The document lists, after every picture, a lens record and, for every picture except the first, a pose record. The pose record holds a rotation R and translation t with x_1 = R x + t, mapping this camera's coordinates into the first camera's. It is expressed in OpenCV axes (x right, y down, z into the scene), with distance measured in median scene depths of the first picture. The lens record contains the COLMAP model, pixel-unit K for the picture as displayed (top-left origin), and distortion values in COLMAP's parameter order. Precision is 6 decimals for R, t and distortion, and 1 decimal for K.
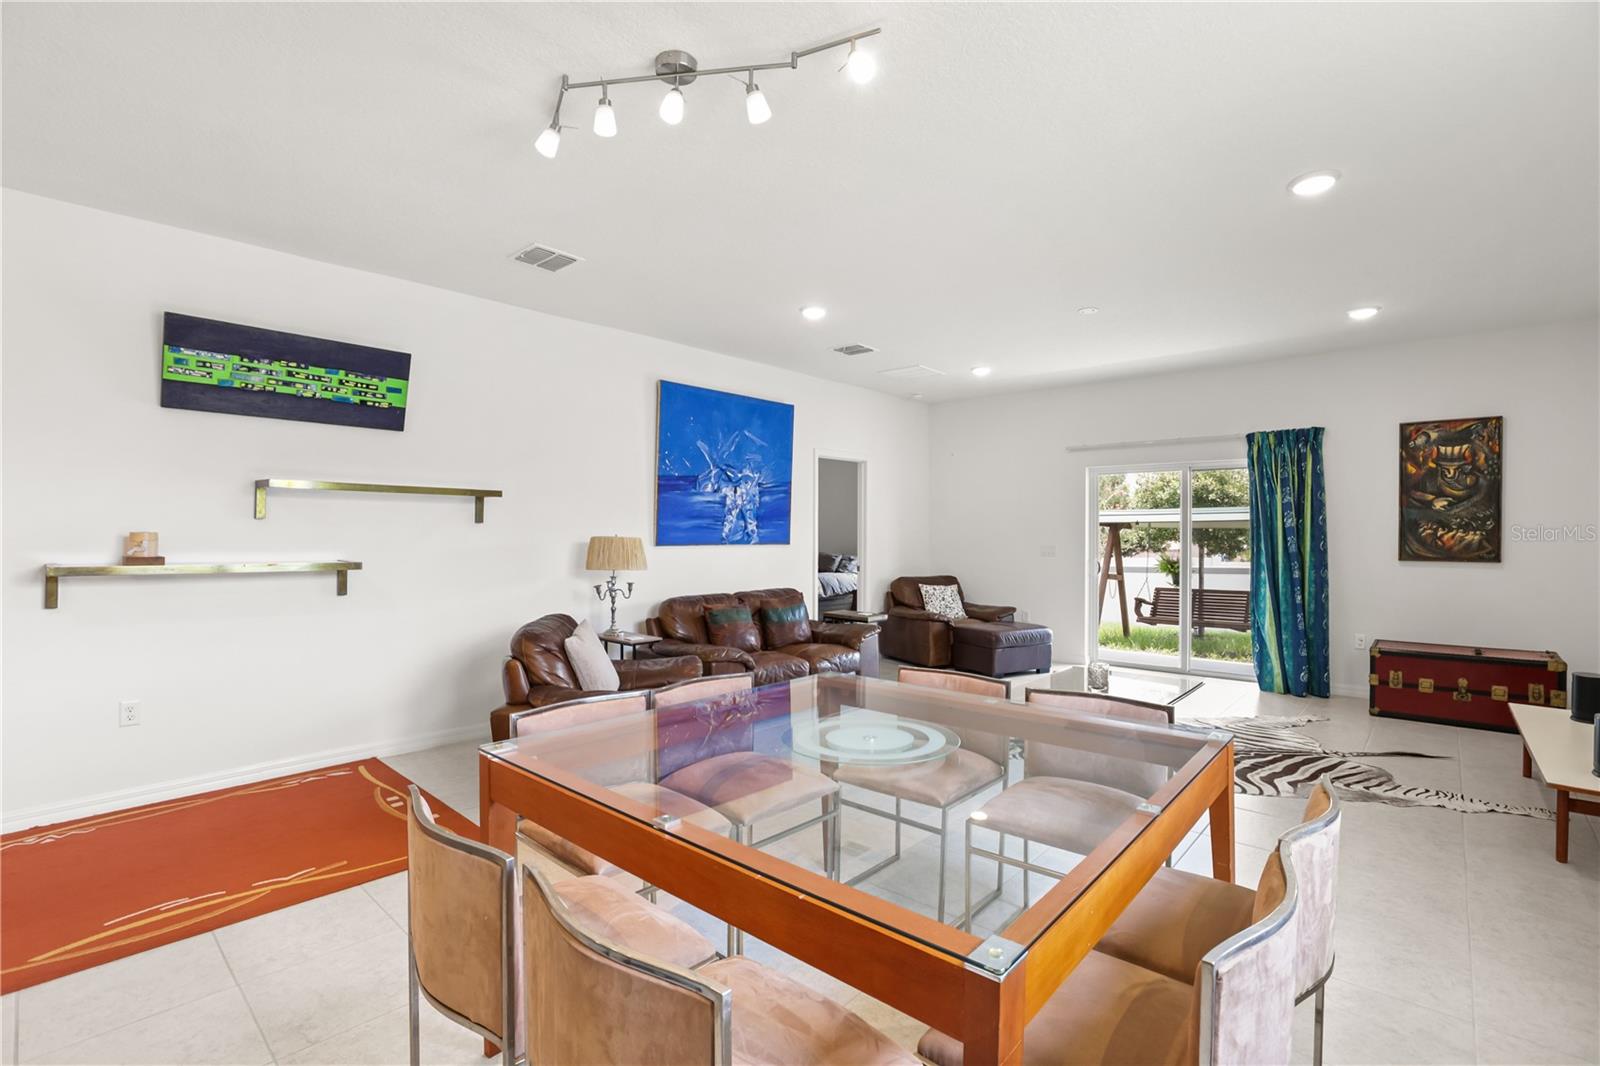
lens RADIAL K [[727.3, 0, 800.9], [0, 727.3, 545.8], [0, 0, 1]] dist [-0.062767, 0.022085]
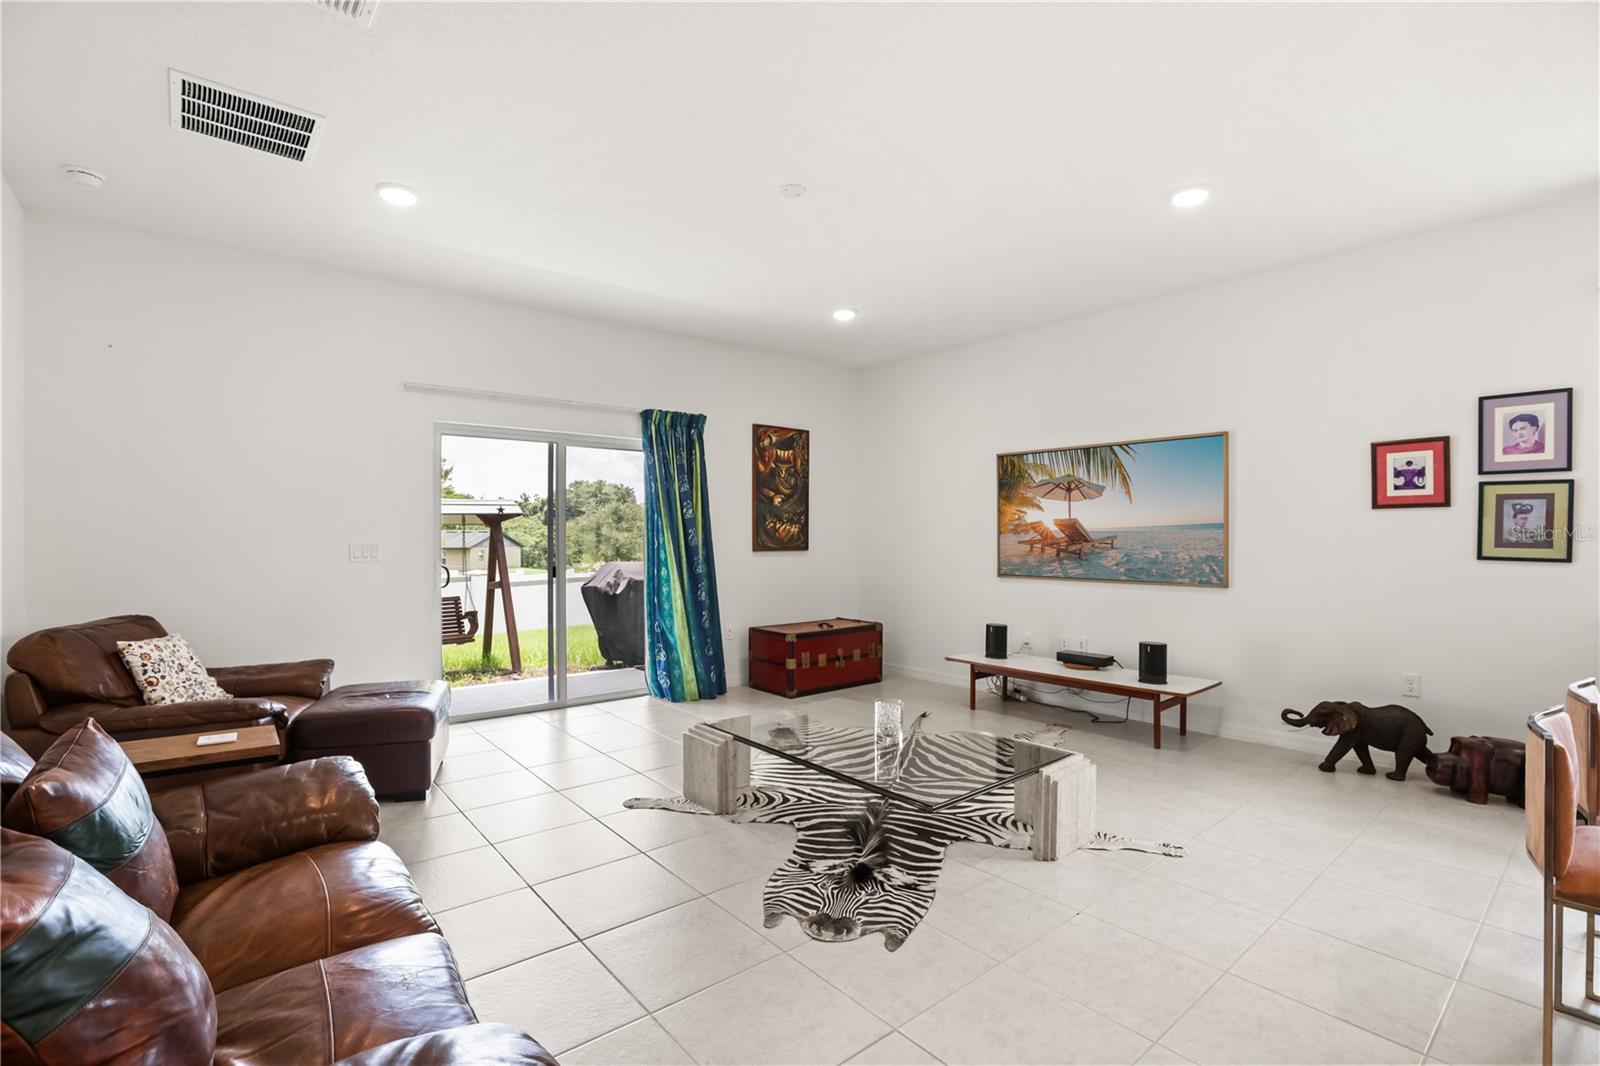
lens RADIAL K [[727.3, 0, 800.9], [0, 727.3, 545.8], [0, 0, 1]] dist [-0.062767, 0.022085]
pose [[0.138555, -0.012833, 0.990272, -0.239960], [0.019384, 0.999760, 0.010244, 0.002425], [-0.990165, 0.017776, 0.138771, 0.778917]]
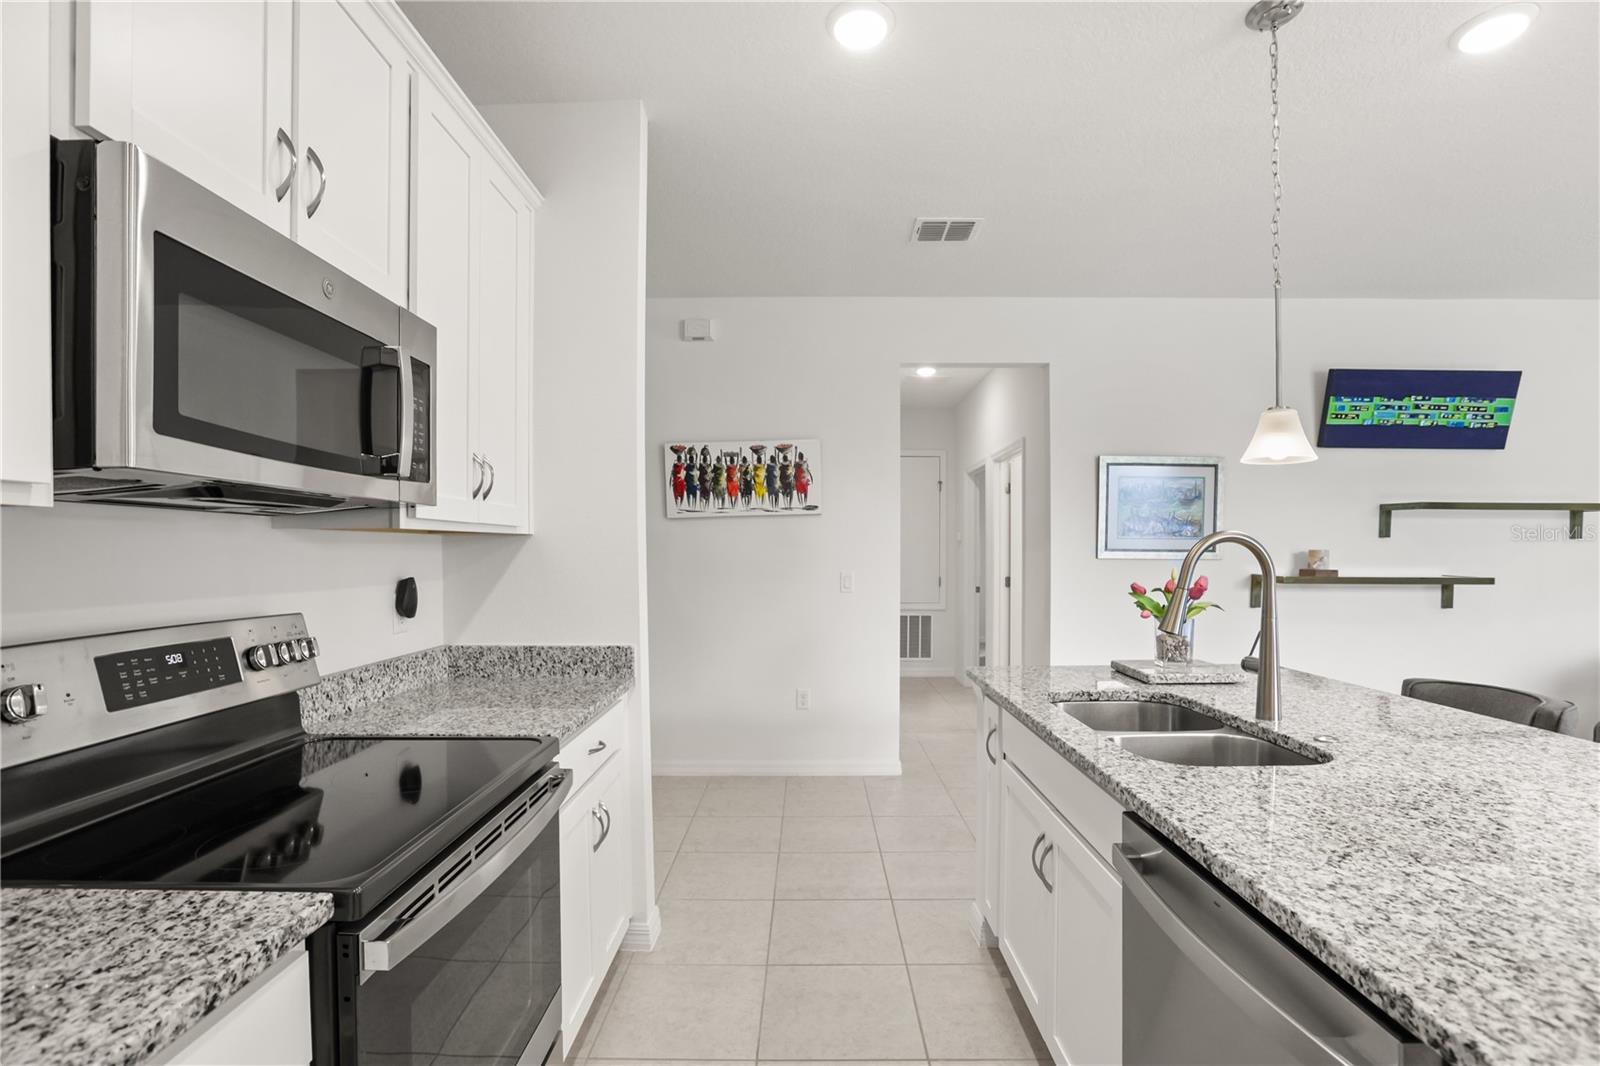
lens RADIAL K [[727.3, 0, 800.9], [0, 727.3, 545.8], [0, 0, 1]] dist [-0.062767, 0.022085]
pose [[0.665461, -0.012011, -0.746336, -0.370334], [-0.008078, 0.999696, -0.023291, 0.006349], [0.746389, 0.021528, 0.665162, -0.307780]]
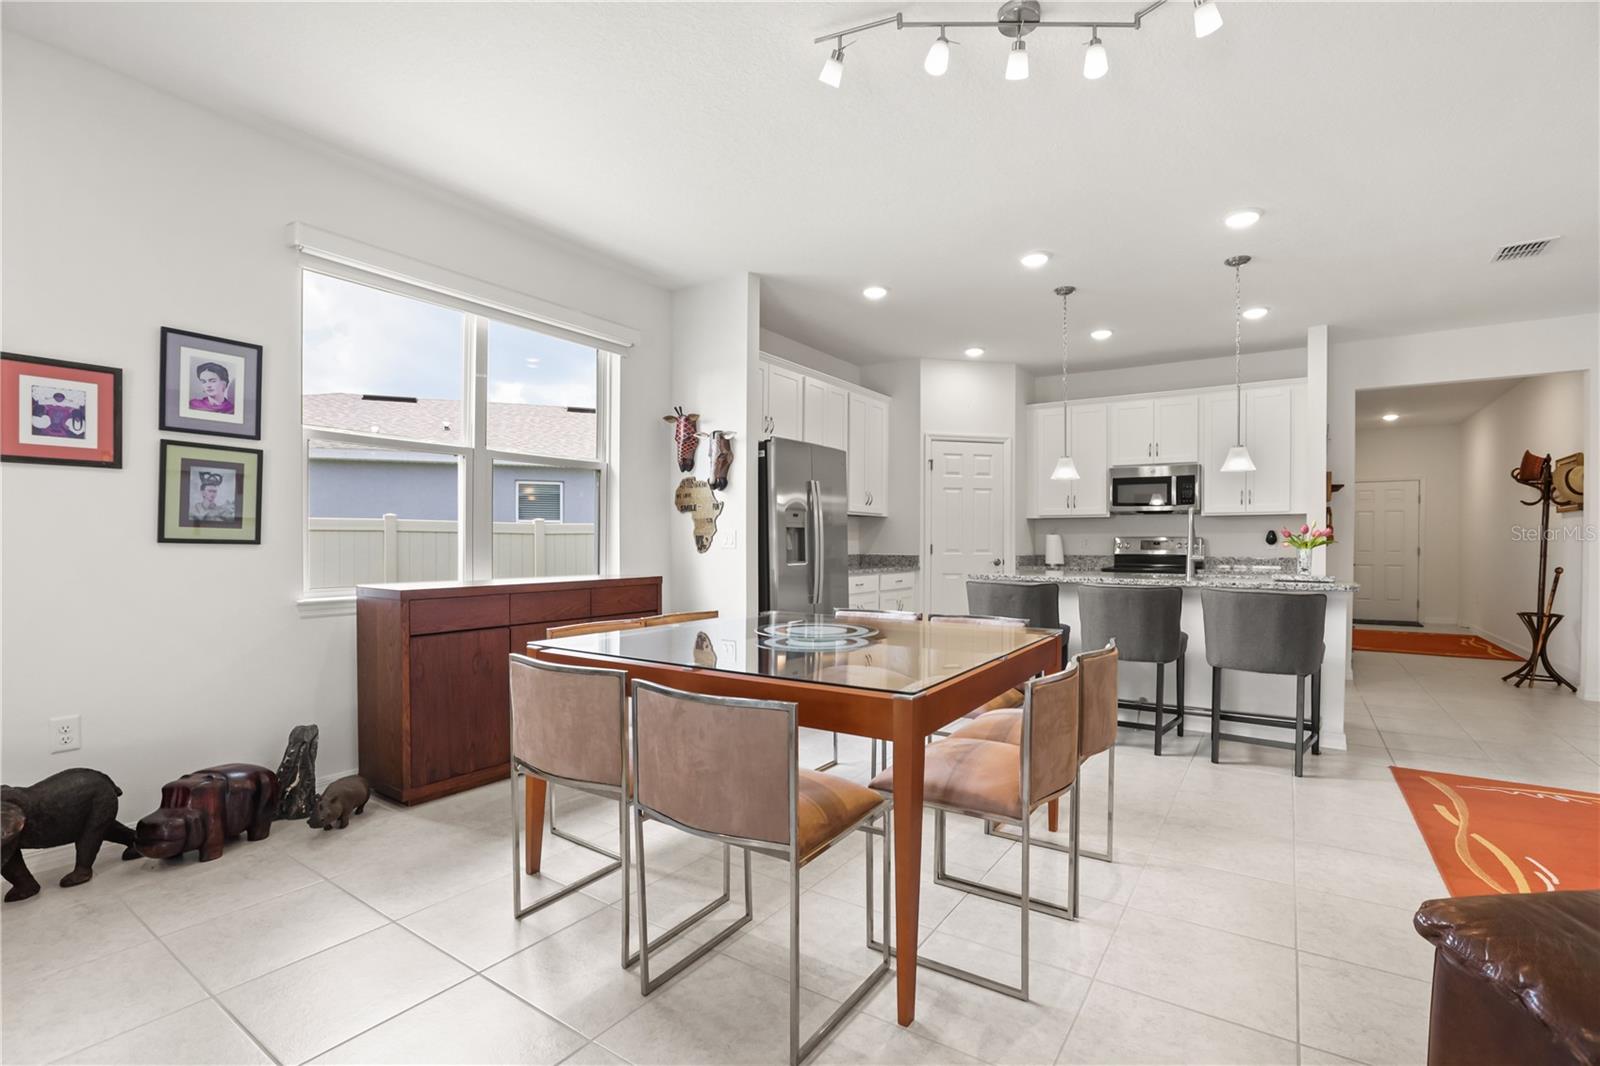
lens RADIAL K [[727.3, 0, 800.9], [0, 727.3, 545.8], [0, 0, 1]] dist [-0.062767, 0.022085]
pose [[-0.989801, -0.005435, -0.142356, 0.105281], [-0.008871, 0.999684, 0.023512, 0.020459], [0.142184, 0.024536, -0.989536, 0.793698]]
